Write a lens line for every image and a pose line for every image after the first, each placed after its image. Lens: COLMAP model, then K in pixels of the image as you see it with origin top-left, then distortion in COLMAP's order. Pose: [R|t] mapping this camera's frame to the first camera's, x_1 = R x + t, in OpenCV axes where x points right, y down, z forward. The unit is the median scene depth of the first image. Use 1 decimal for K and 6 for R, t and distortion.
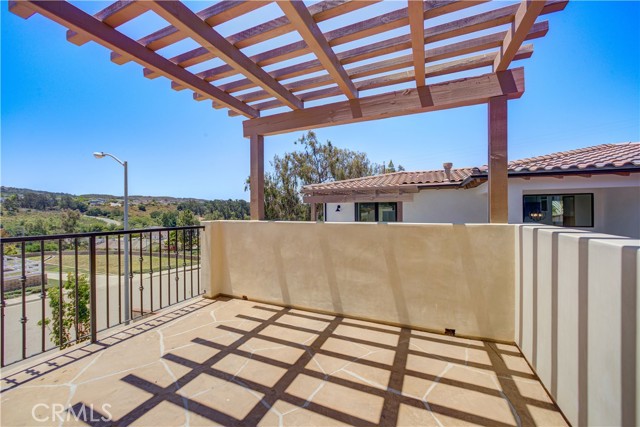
lens RADIAL K [[252.4, 0, 320.1], [0, 252.4, 211.8], [0, 0, 1]] dist [-0.011538, 0.003393]
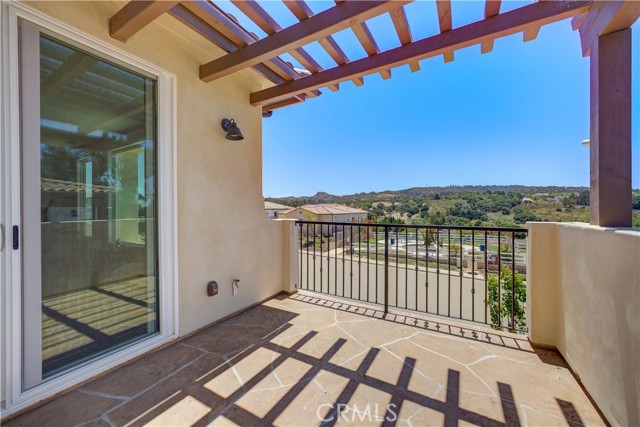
lens RADIAL K [[252.4, 0, 317.5], [0, 252.4, 232.6], [0, 0, 1]] dist [-0.011538, 0.003393]
pose [[-0.110430, 0.099536, -0.988887, 0.295509], [-0.005727, 0.994892, 0.100780, 0.001739], [0.993867, 0.016793, -0.109295, 0.687872]]
